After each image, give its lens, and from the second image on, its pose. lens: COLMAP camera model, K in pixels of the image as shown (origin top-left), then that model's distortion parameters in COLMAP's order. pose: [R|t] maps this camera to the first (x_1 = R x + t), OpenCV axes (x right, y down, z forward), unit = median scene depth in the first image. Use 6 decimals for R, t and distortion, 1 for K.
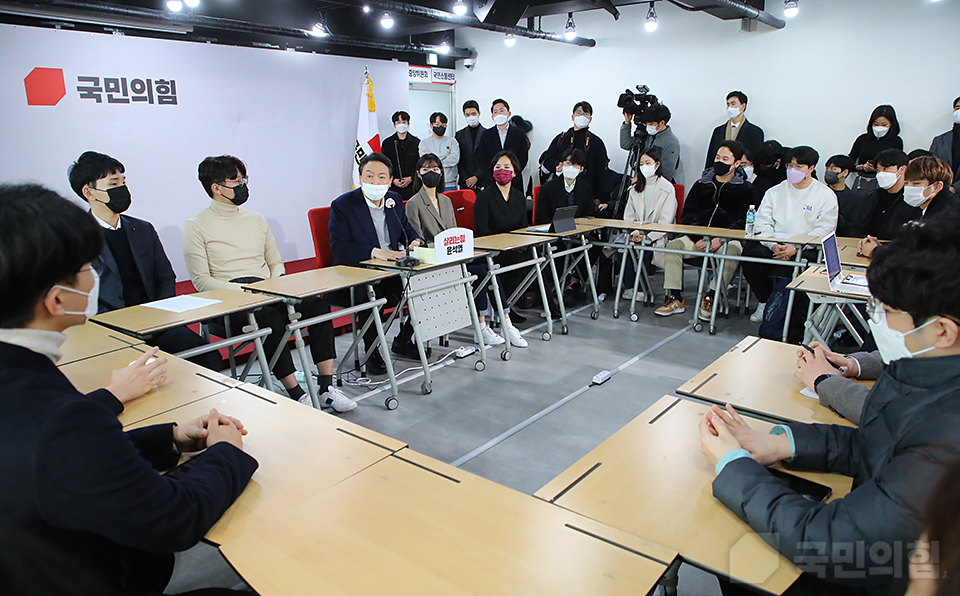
lens RADIAL K [[666.2, 0, 480.0], [0, 666.2, 298.0], [0, 0, 1]] dist [0.004087, 0.001228]
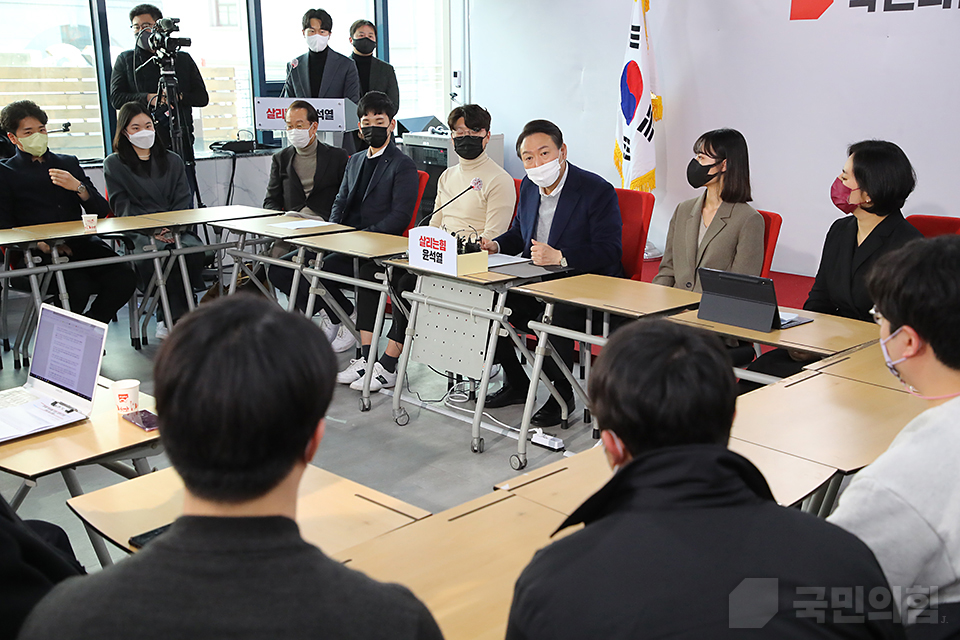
lens RADIAL K [[1203.8, 0, 480.0], [0, 1203.8, 320.0], [0, 0, 1]] dist [0.185561, 0.017661]
pose [[-0.137588, 0.251189, -0.958109, 0.831485], [-0.229204, 0.932980, 0.277515, -0.259374], [0.963605, 0.257785, -0.070793, 0.782973]]
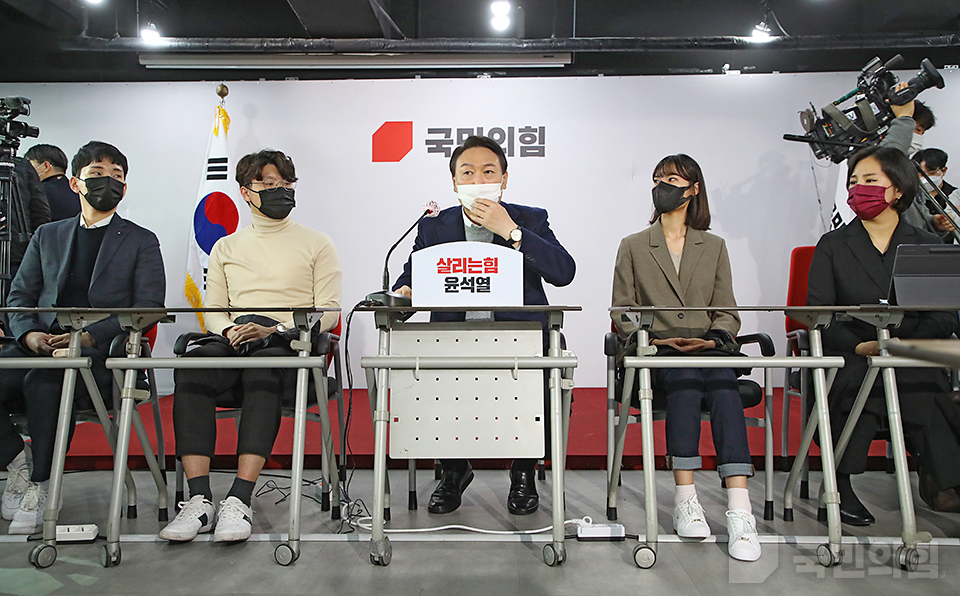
lens RADIAL K [[878.5, 0, 481.7], [0, 878.5, 282.6], [0, 0, 1]] dist [0.053968, -0.000845]
pose [[0.614111, 0.003979, -0.789210, 0.330055], [-0.194463, 0.969919, -0.146429, 0.013782], [0.764887, 0.243396, 0.596412, 0.414258]]
